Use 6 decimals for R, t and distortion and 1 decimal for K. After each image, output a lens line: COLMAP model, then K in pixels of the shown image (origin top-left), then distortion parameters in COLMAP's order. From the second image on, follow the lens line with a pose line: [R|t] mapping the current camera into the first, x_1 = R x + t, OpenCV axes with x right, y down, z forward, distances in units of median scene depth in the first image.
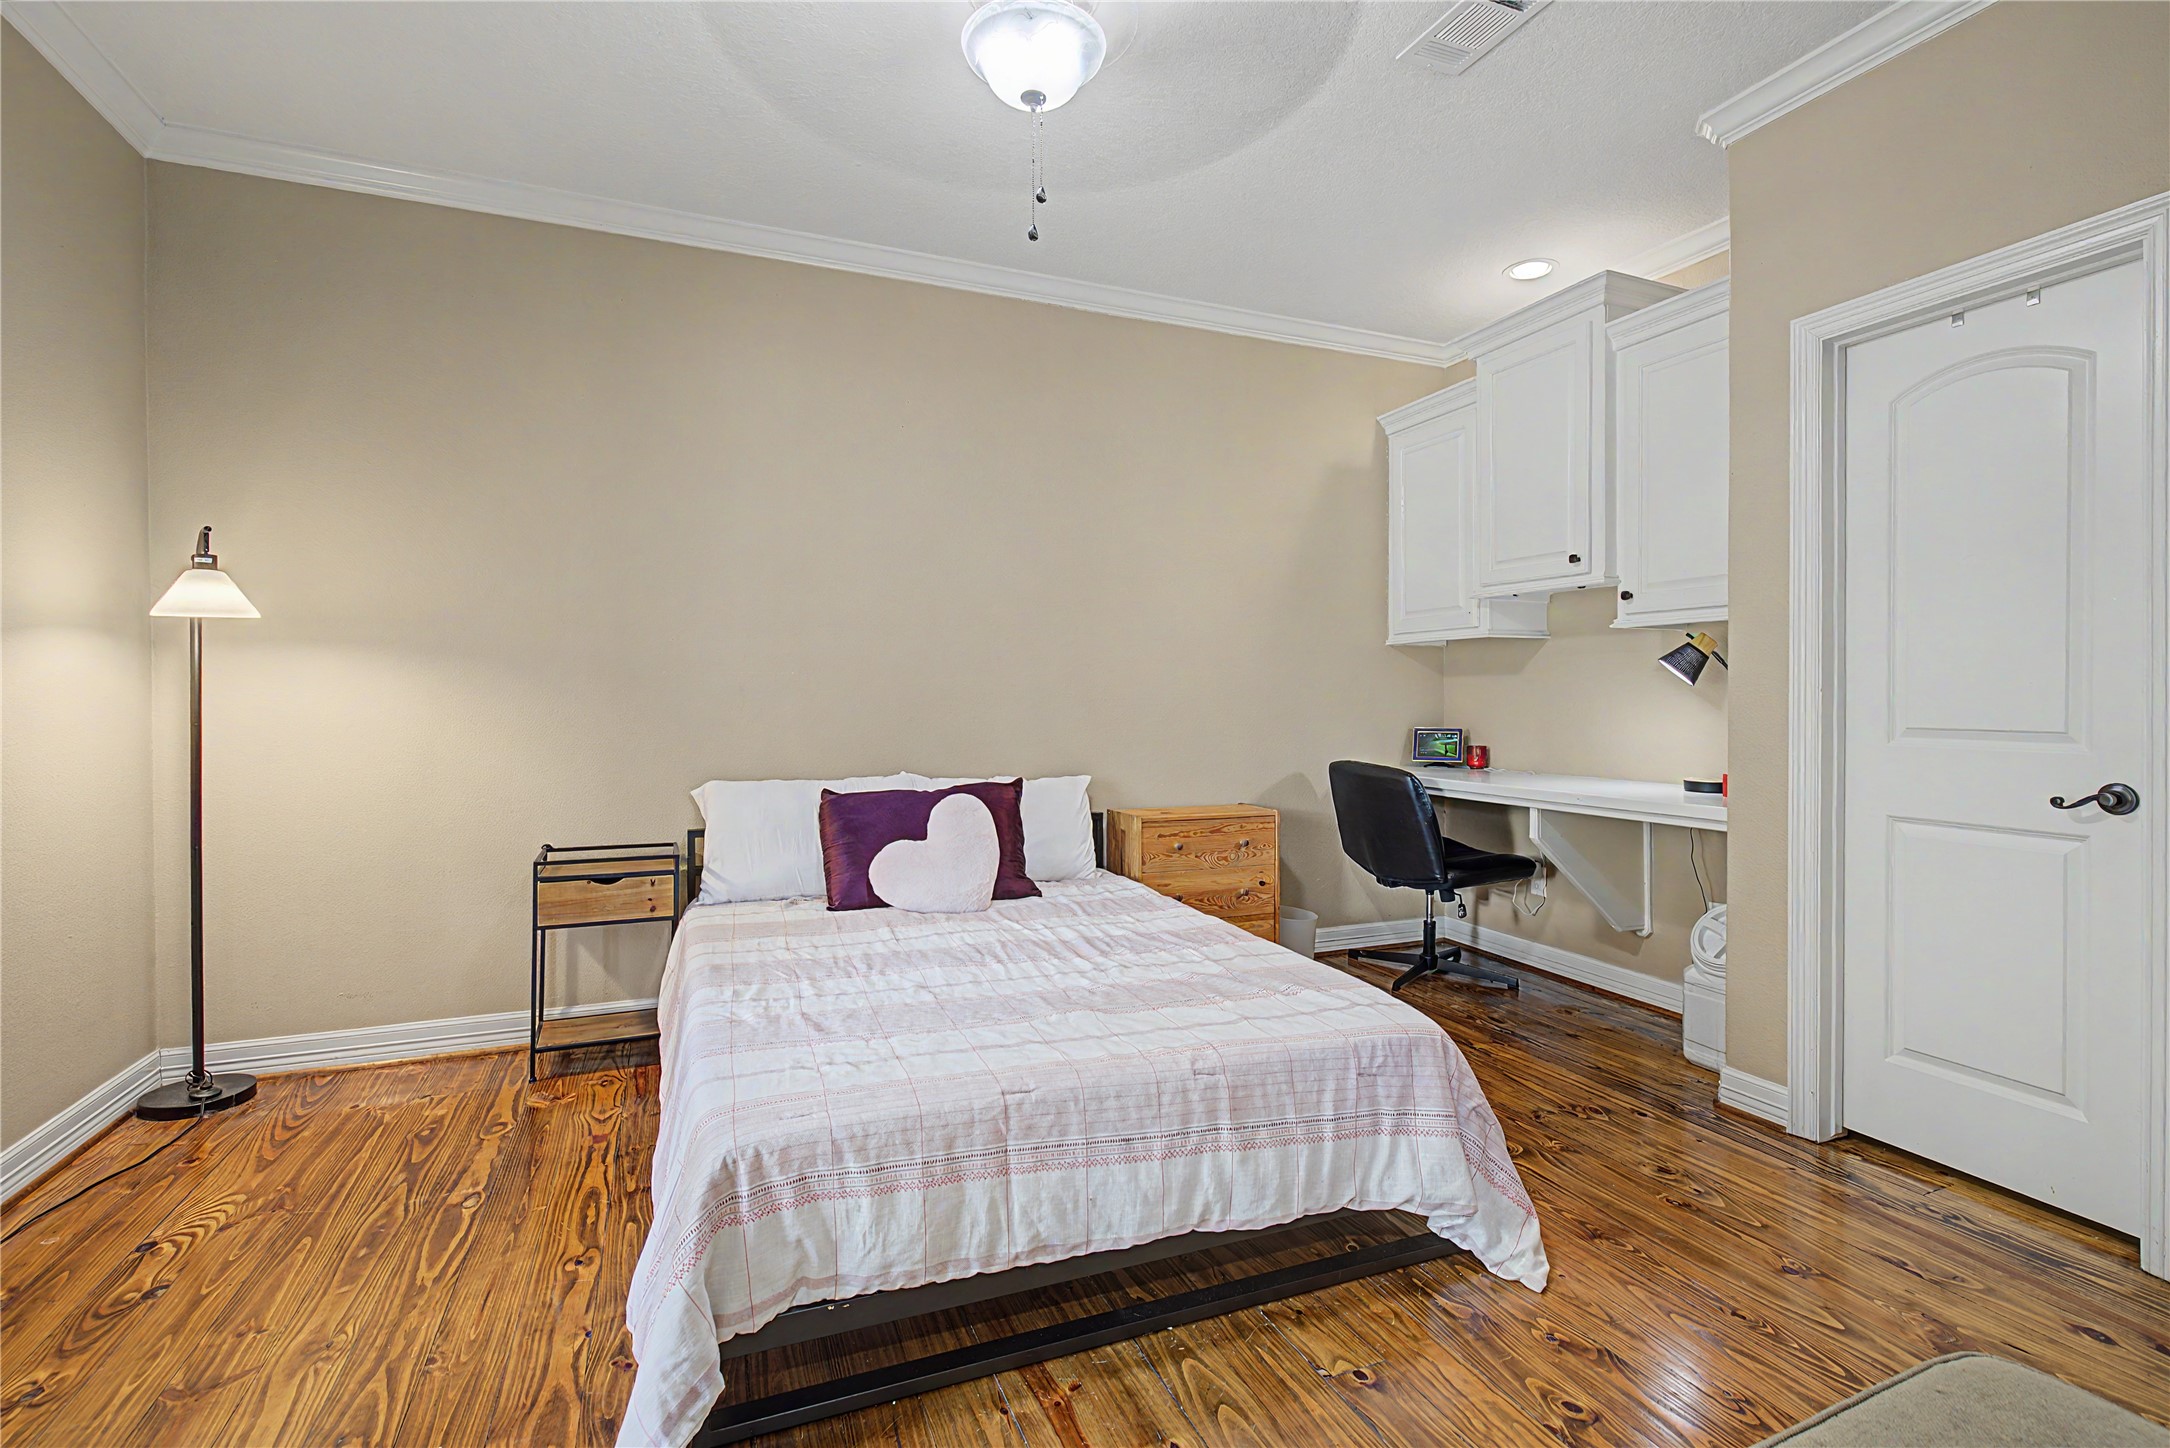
lens RADIAL K [[990.5, 0, 1079.0], [0, 990.5, 710.6], [0, 0, 1]] dist [0.004134, 0.002423]
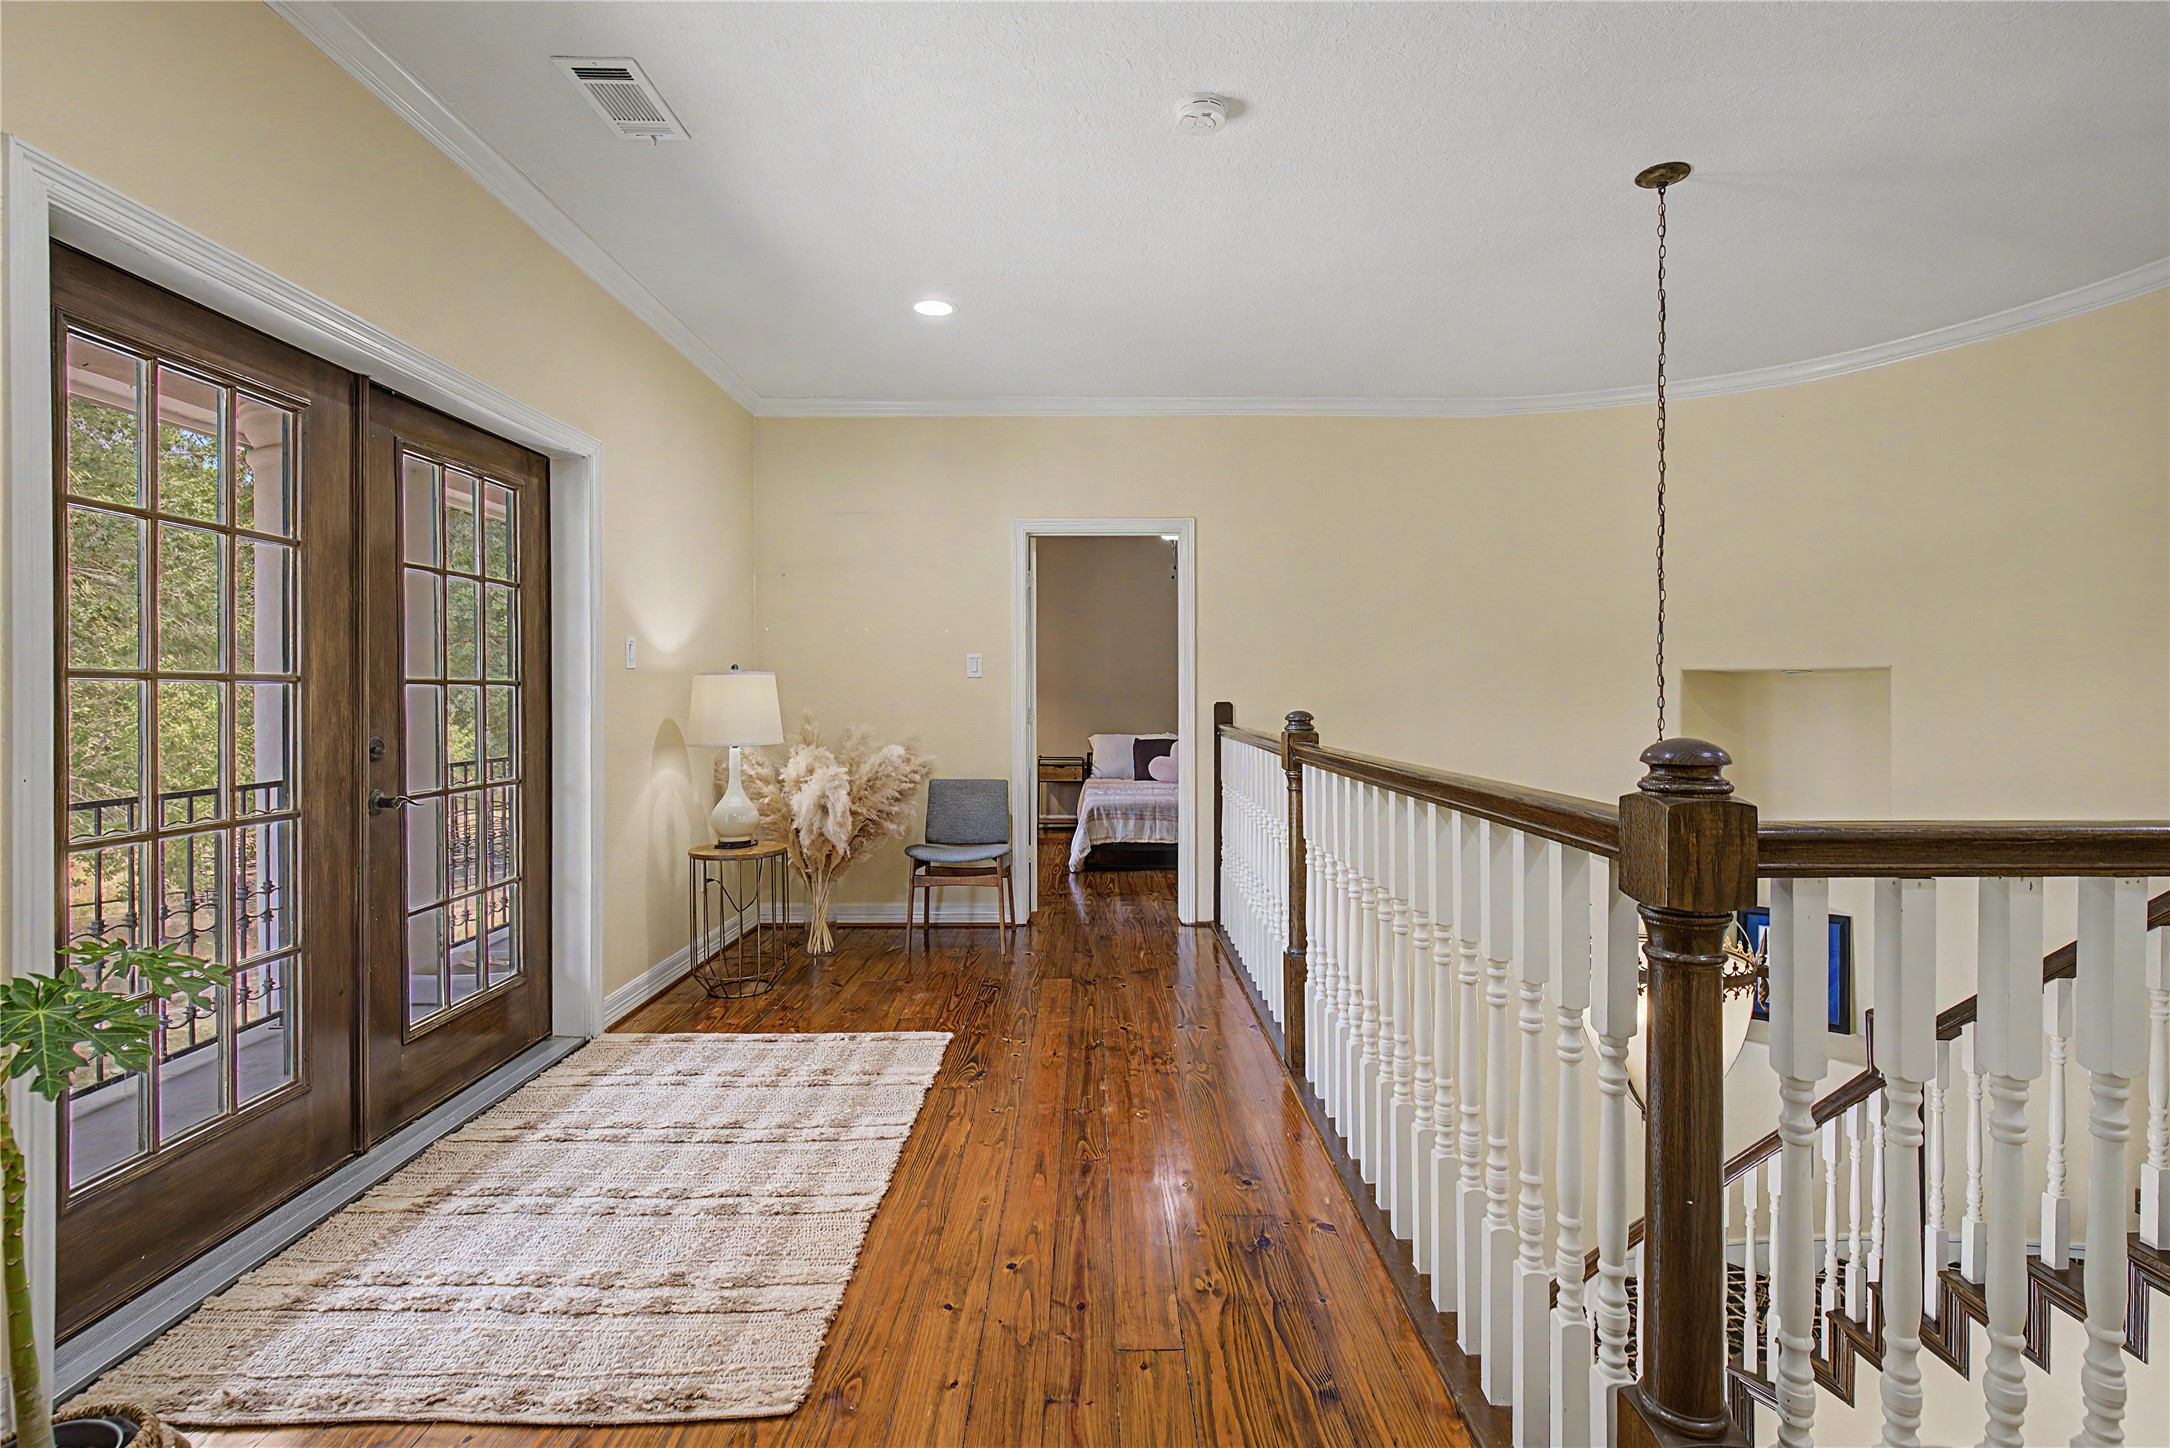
lens RADIAL K [[990.5, 0, 1069.7], [0, 990.5, 702.0], [0, 0, 1]] dist [0.004134, 0.002423]
pose [[0.920191, 0.005484, -0.391432, 0.647635], [-0.006351, 0.999979, -0.000921, -0.011171], [0.391419, 0.003333, 0.920207, -1.574628]]
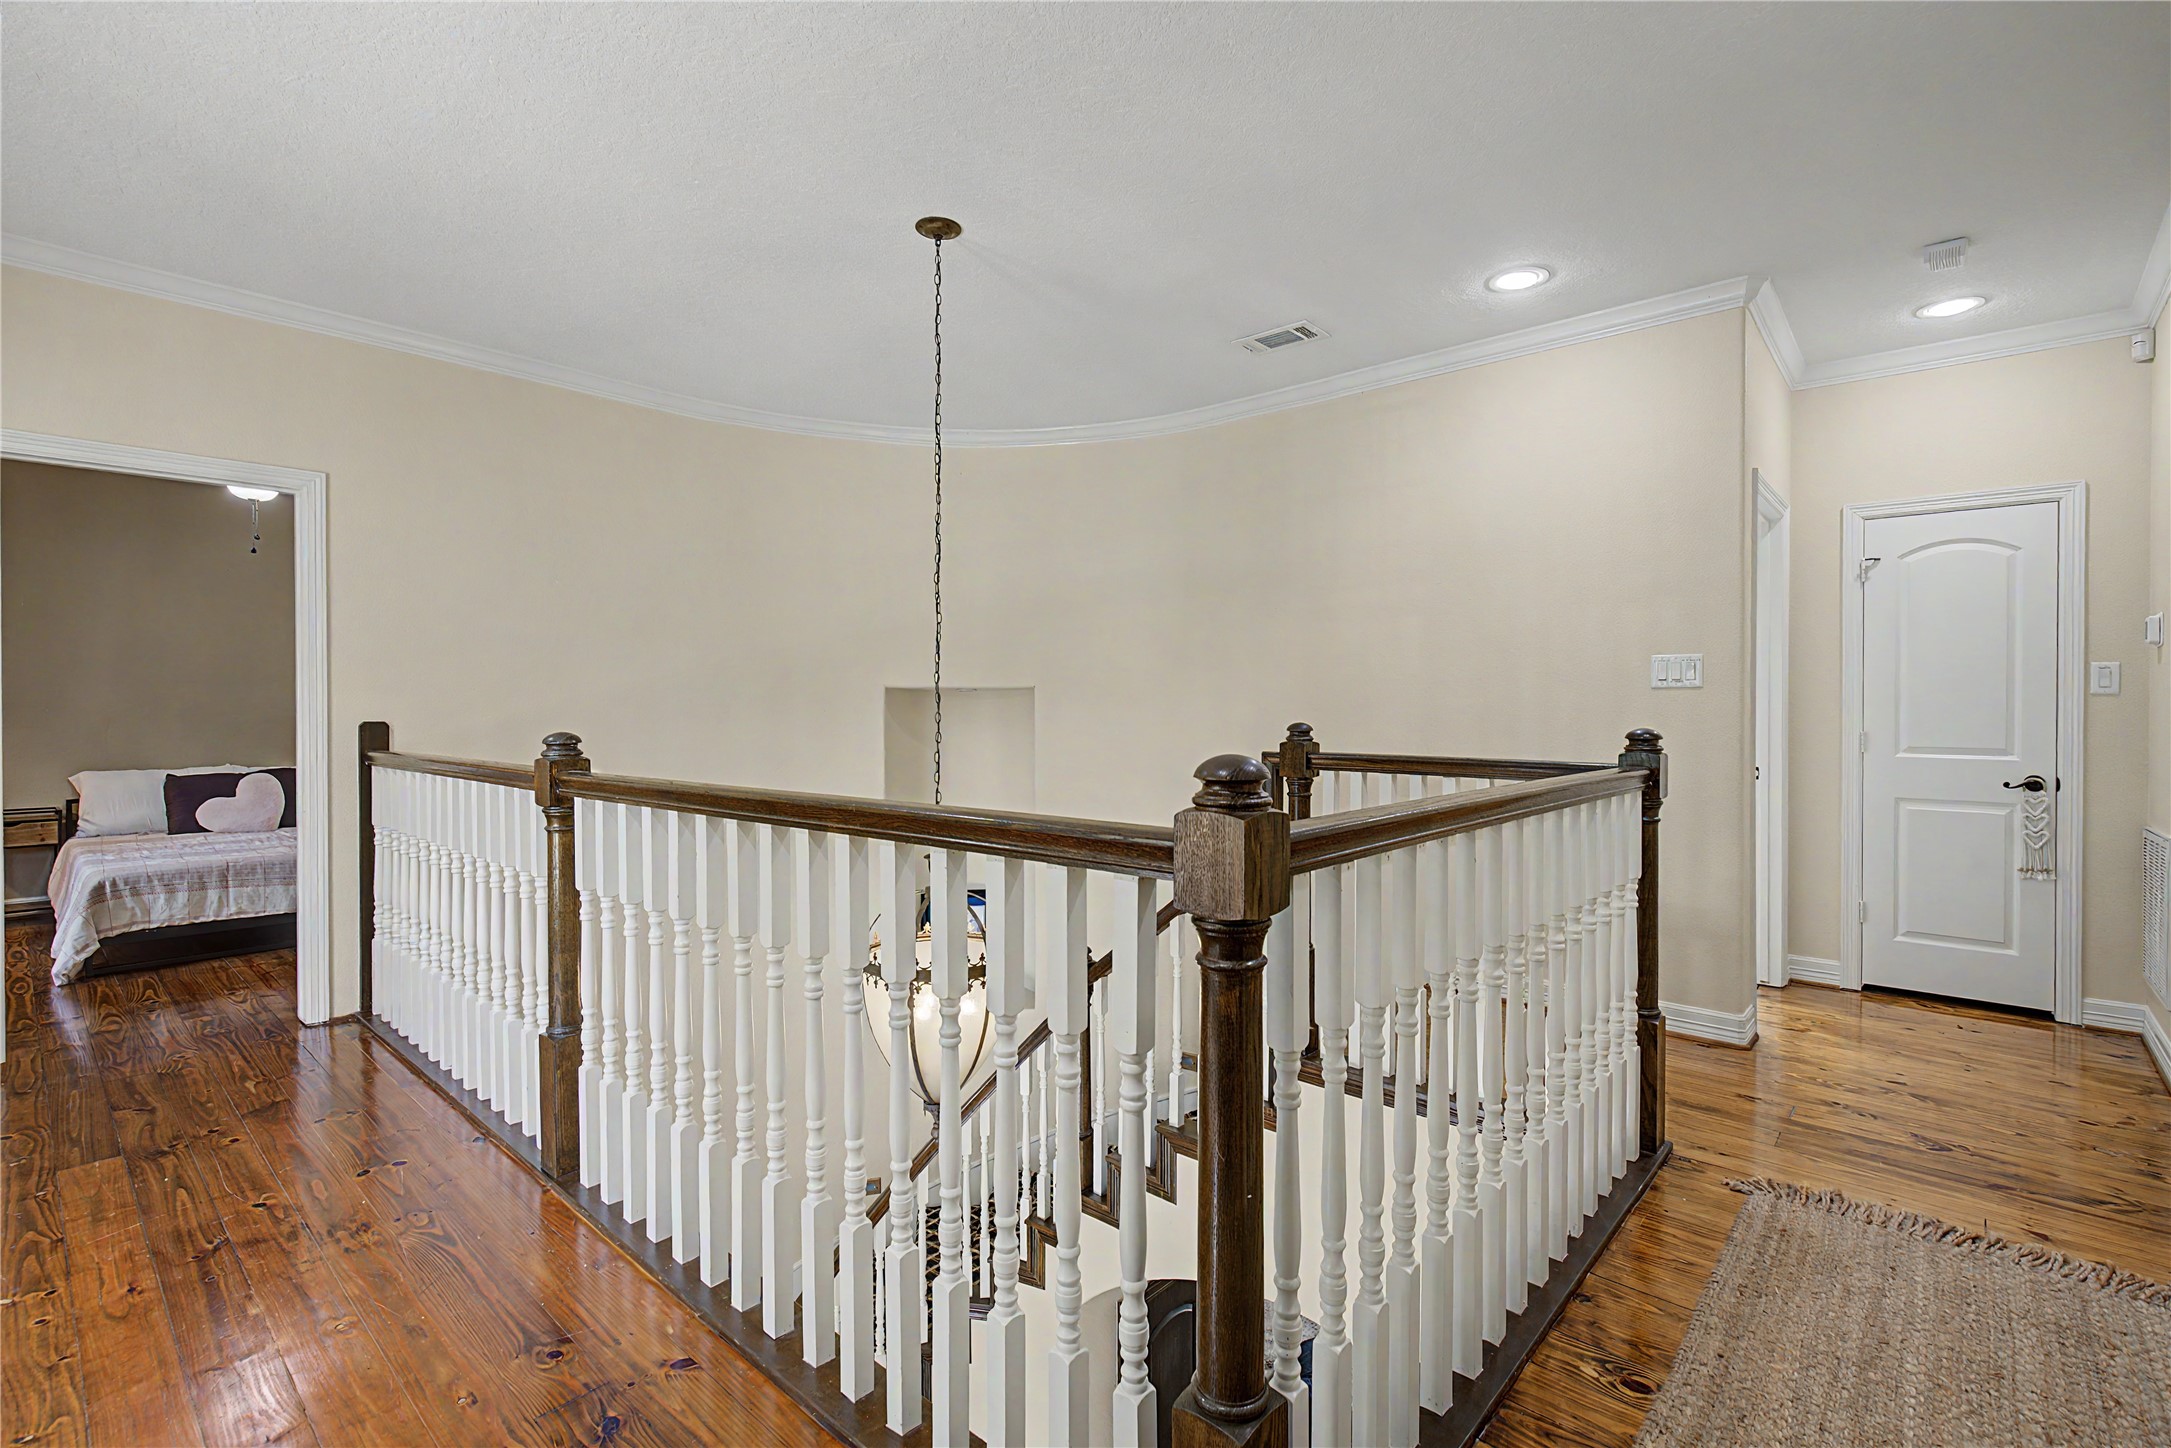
lens RADIAL K [[991.0, 0, 1070.4], [0, 991.0, 713.7], [0, 0, 1]] dist [0.004134, 0.002423]
pose [[0.904957, -0.004037, 0.425483, 0.504118], [0.006204, 0.999974, -0.003708, -0.014024], [-0.425457, 0.005995, 0.904959, -1.475726]]
